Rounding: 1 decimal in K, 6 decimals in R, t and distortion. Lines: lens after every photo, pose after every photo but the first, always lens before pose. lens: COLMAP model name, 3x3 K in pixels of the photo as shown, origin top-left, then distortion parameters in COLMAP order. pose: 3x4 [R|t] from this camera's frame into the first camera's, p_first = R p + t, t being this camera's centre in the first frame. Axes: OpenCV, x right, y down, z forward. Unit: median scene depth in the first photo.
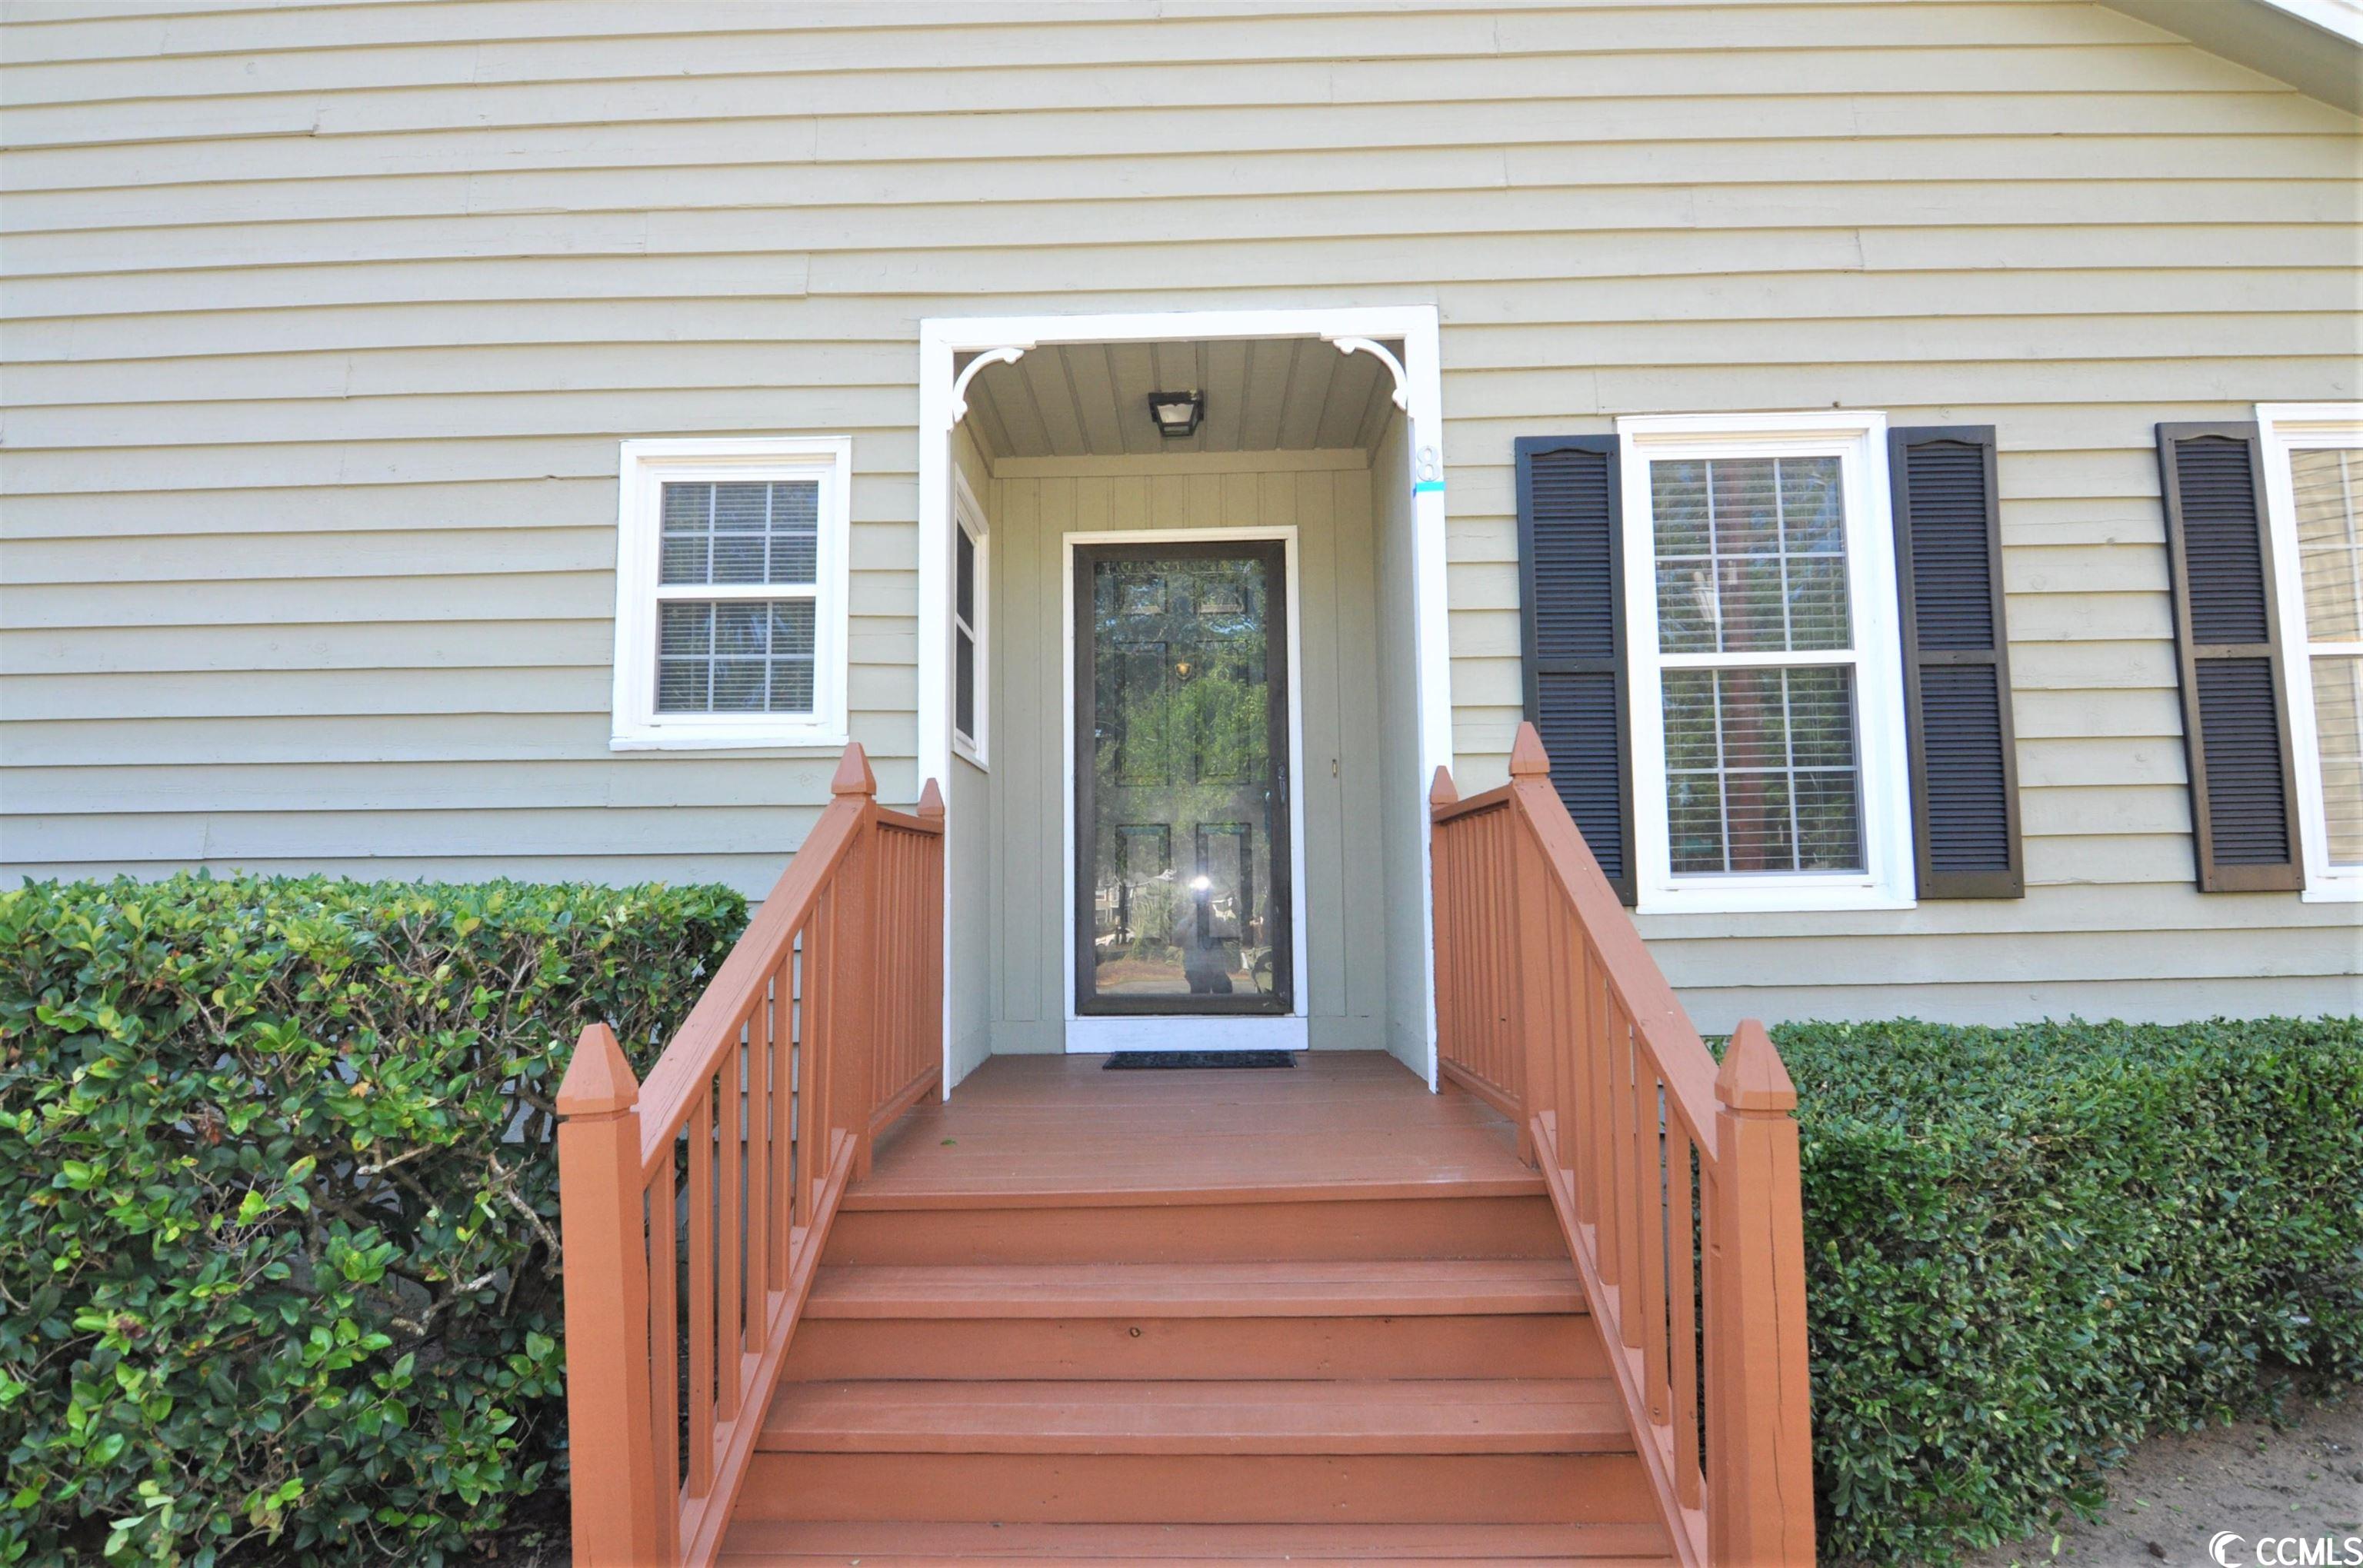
lens RADIAL K [[1283.1, 0, 1180.7], [0, 1283.1, 779.1], [0, 0, 1]] dist [-0.006470, -0.003916]
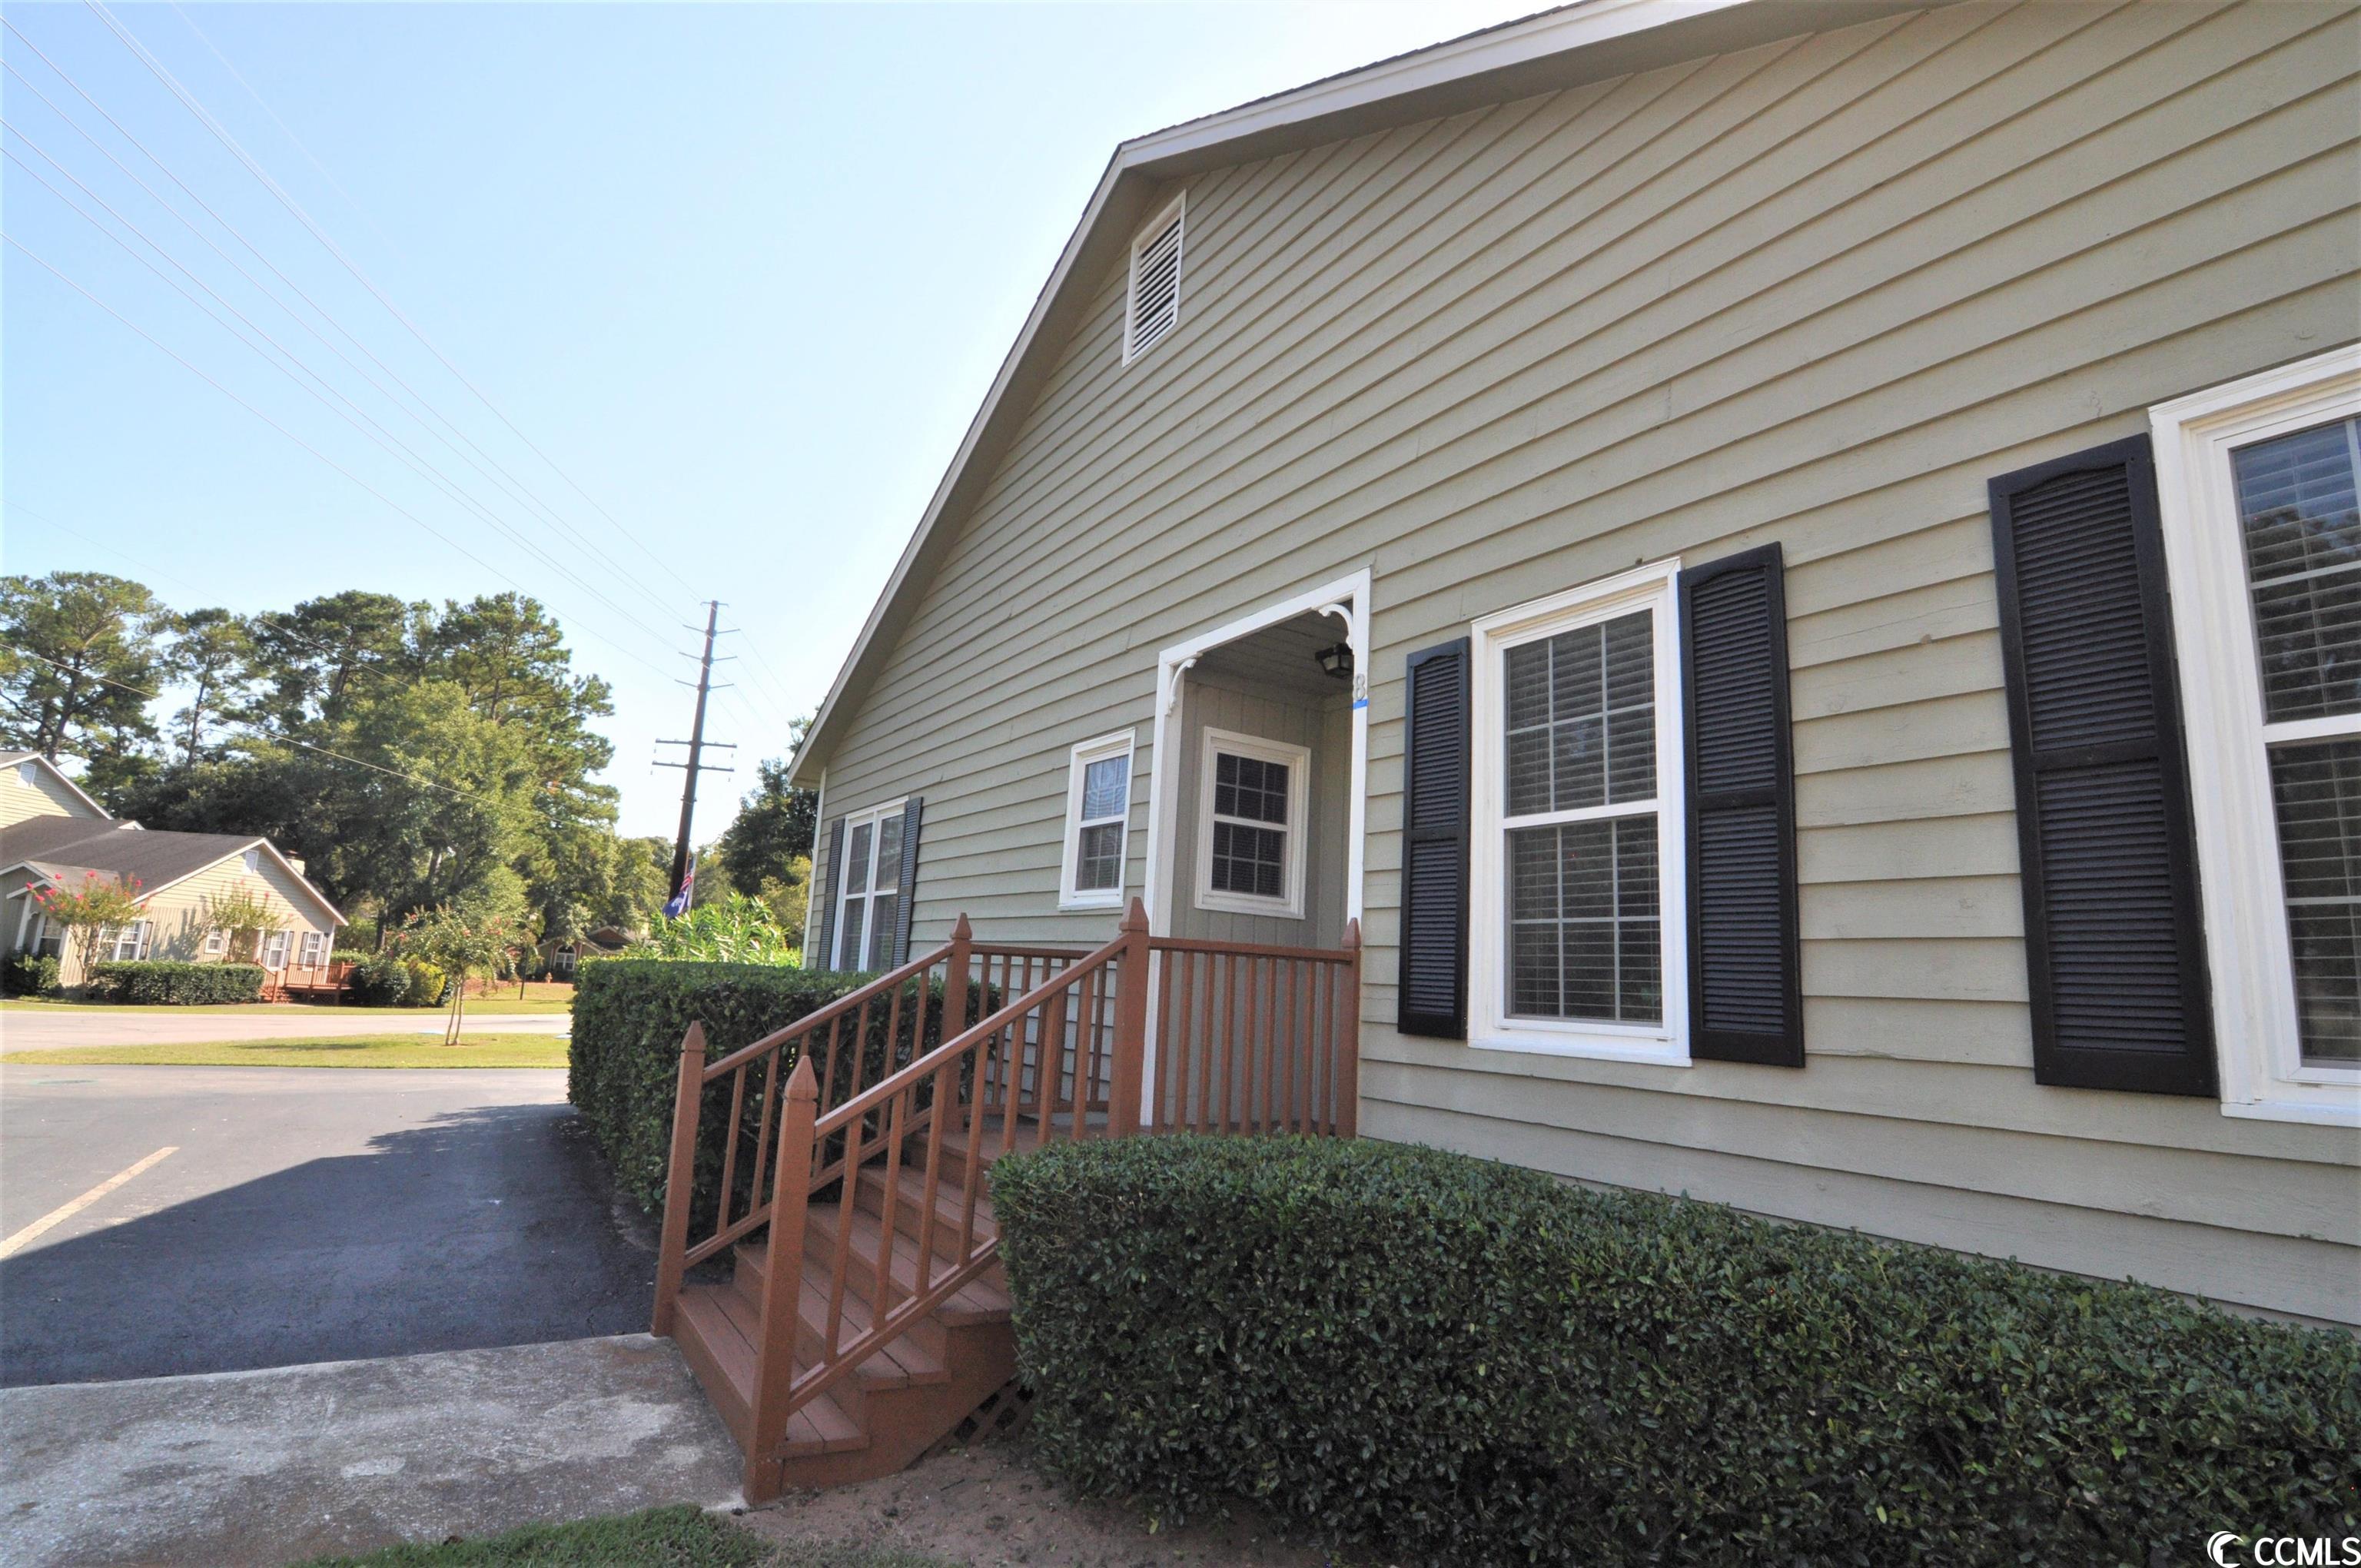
lens RADIAL K [[1137.8, 0, 1176.3], [0, 1137.8, 781.7], [0, 0, 1]] dist [-0.002679, -0.007127]
pose [[0.557968, -0.101075, -0.823684, 1.039657], [0.012714, 0.993480, -0.113299, -0.018261], [0.829765, 0.052745, 0.555615, 0.193898]]
